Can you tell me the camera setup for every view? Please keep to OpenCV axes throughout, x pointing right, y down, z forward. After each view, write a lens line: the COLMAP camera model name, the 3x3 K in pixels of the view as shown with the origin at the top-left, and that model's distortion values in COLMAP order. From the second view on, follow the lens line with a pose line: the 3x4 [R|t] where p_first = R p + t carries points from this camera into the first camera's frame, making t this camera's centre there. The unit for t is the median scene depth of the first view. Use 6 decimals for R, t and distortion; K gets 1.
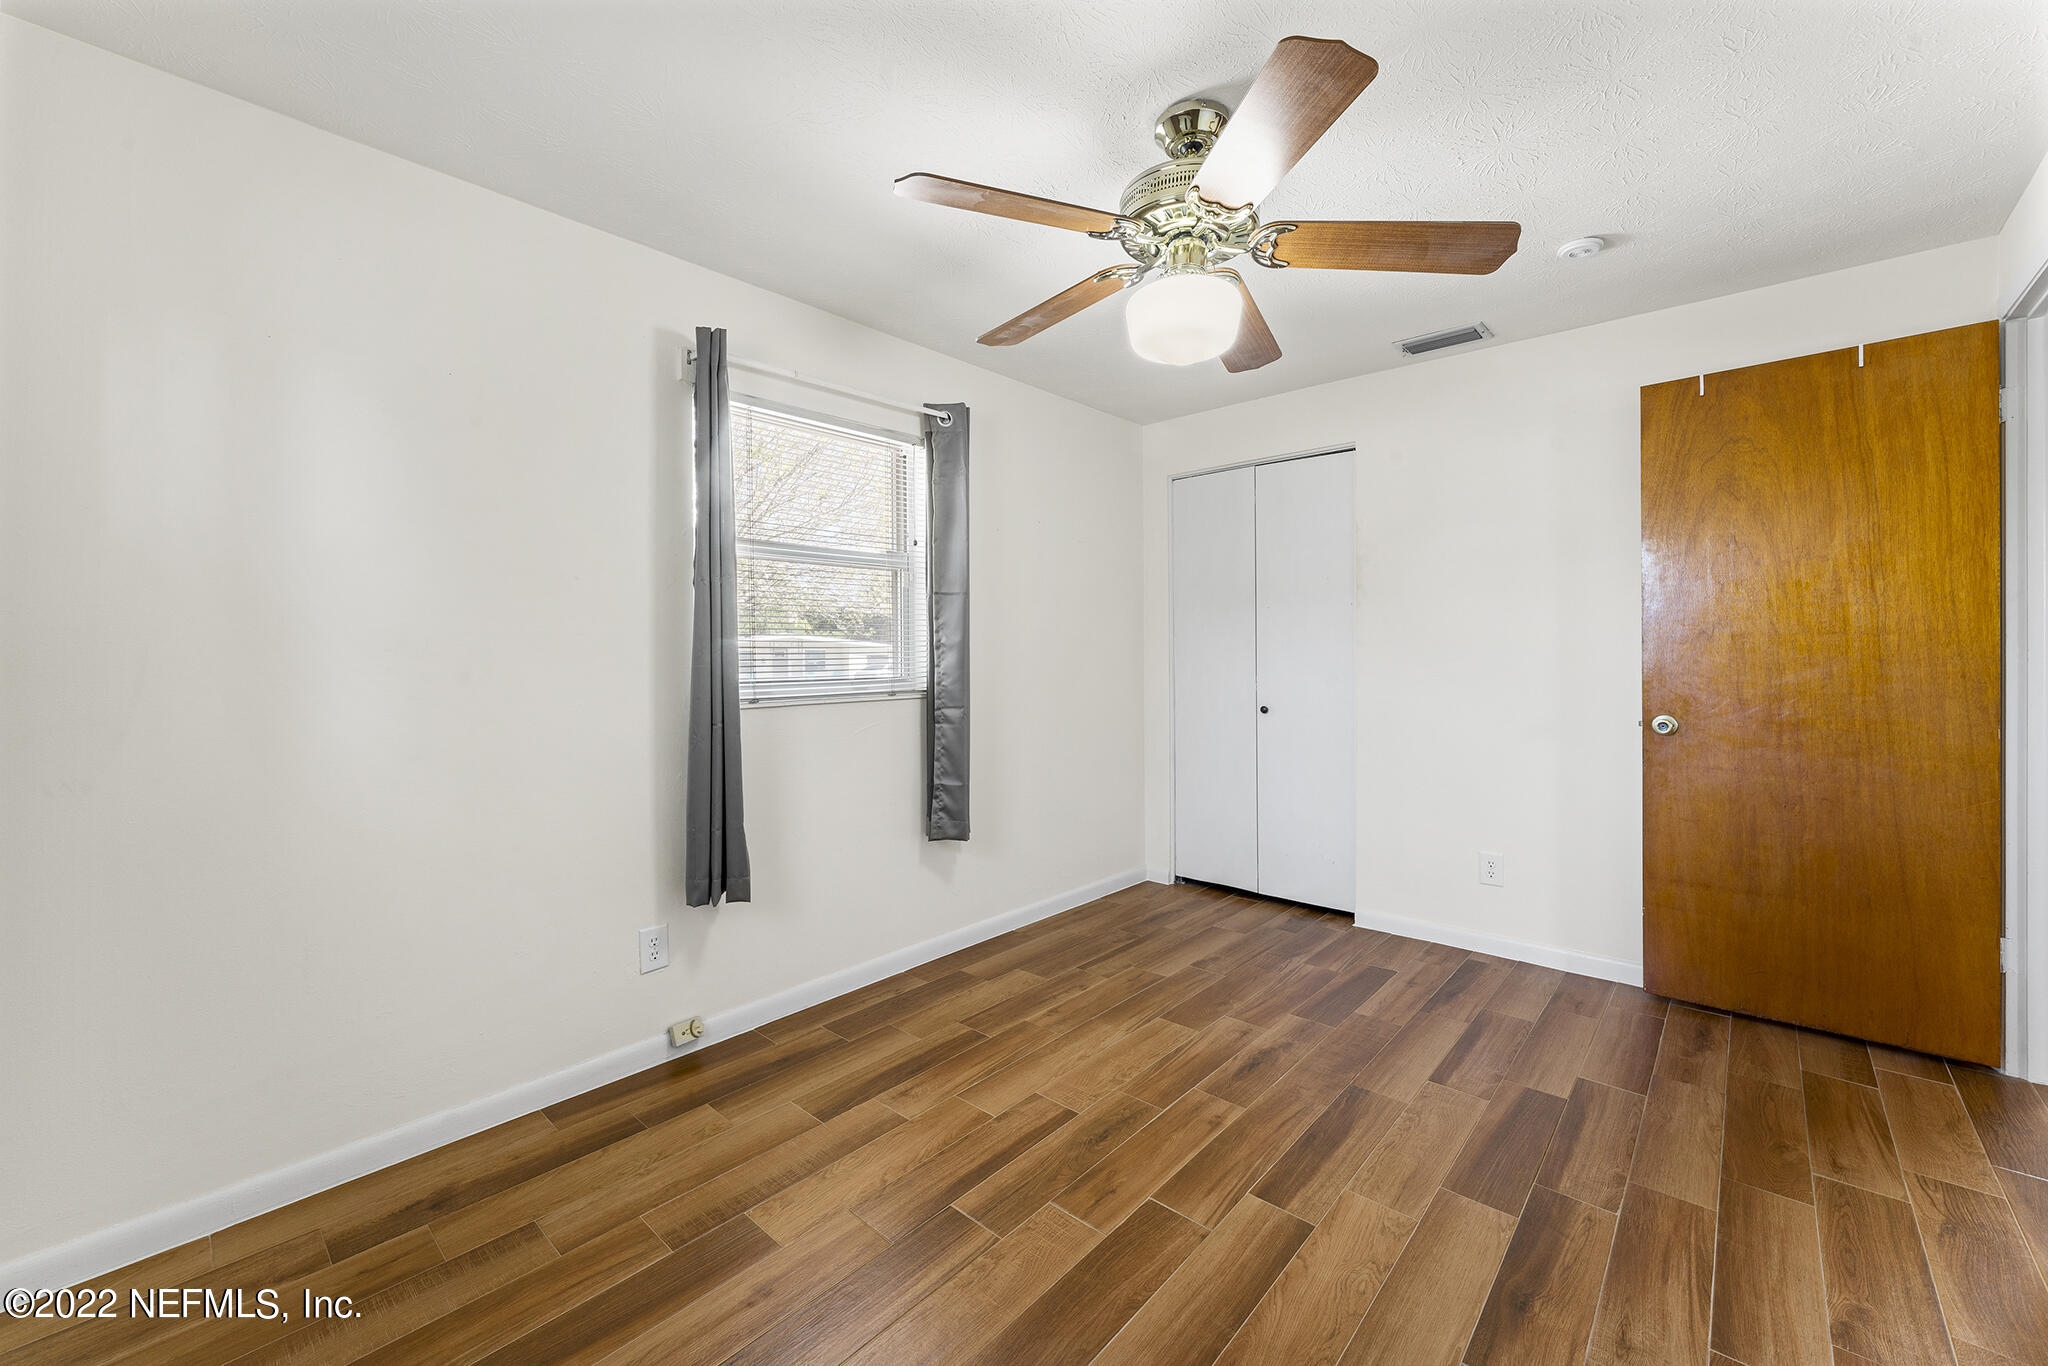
lens RADIAL K [[817.5, 0, 1010.3], [0, 817.5, 646.6], [0, 0, 1]] dist [-0.000942, -0.000051]
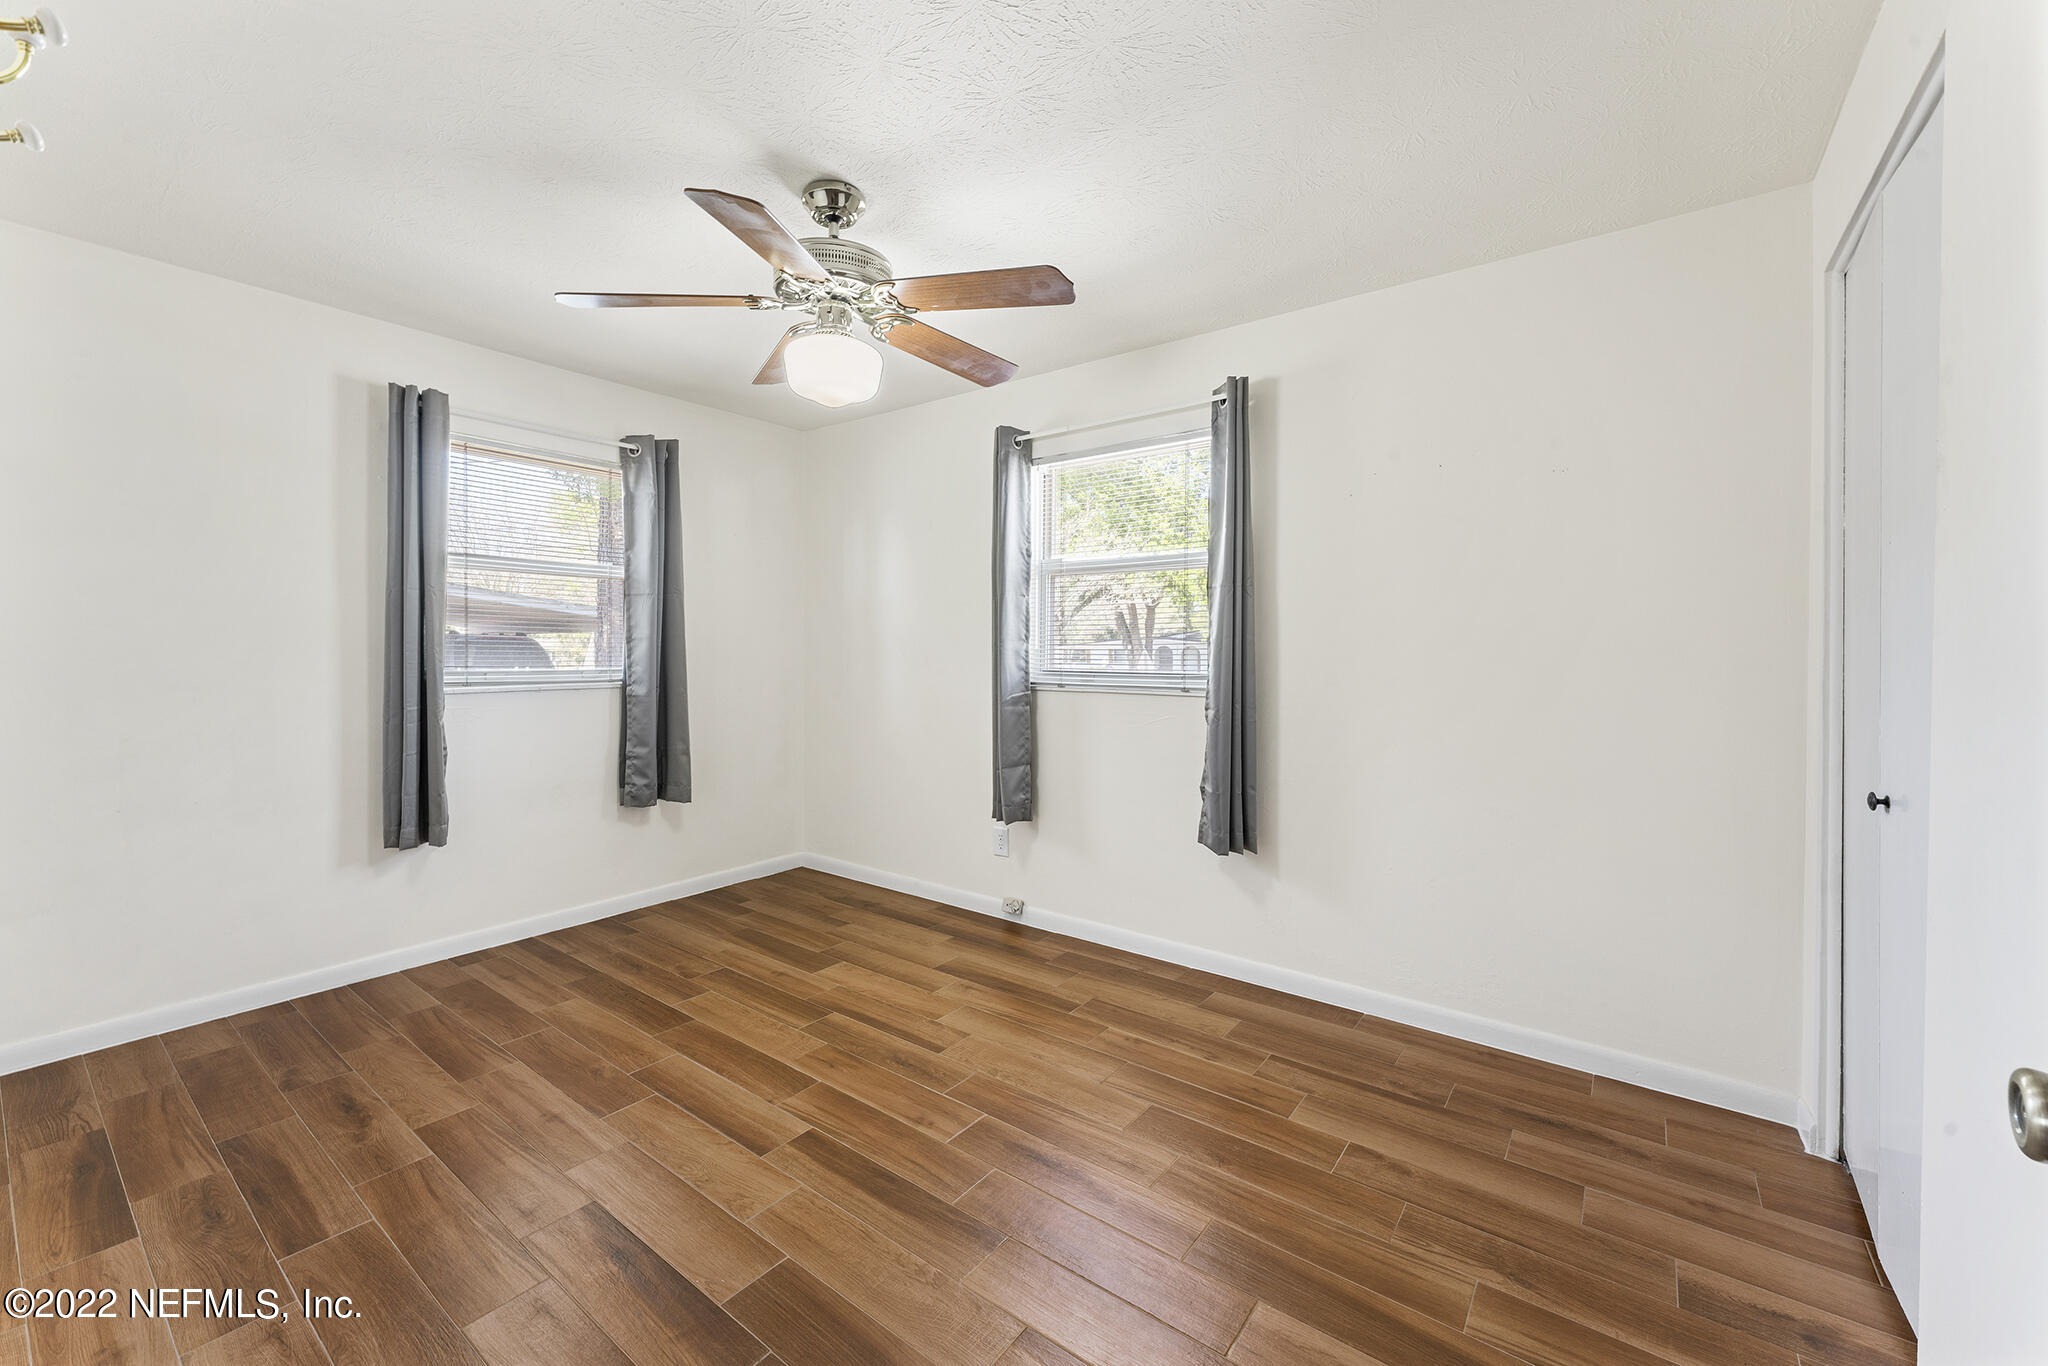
lens RADIAL K [[817.5, 0, 1010.3], [0, 817.5, 646.6], [0, 0, 1]] dist [-0.000942, -0.000051]
pose [[0.082199, 0.002183, -0.996614, 1.078631], [0.001895, 0.999995, 0.002347, 0.000869], [0.996614, -0.002081, 0.082194, 0.884578]]
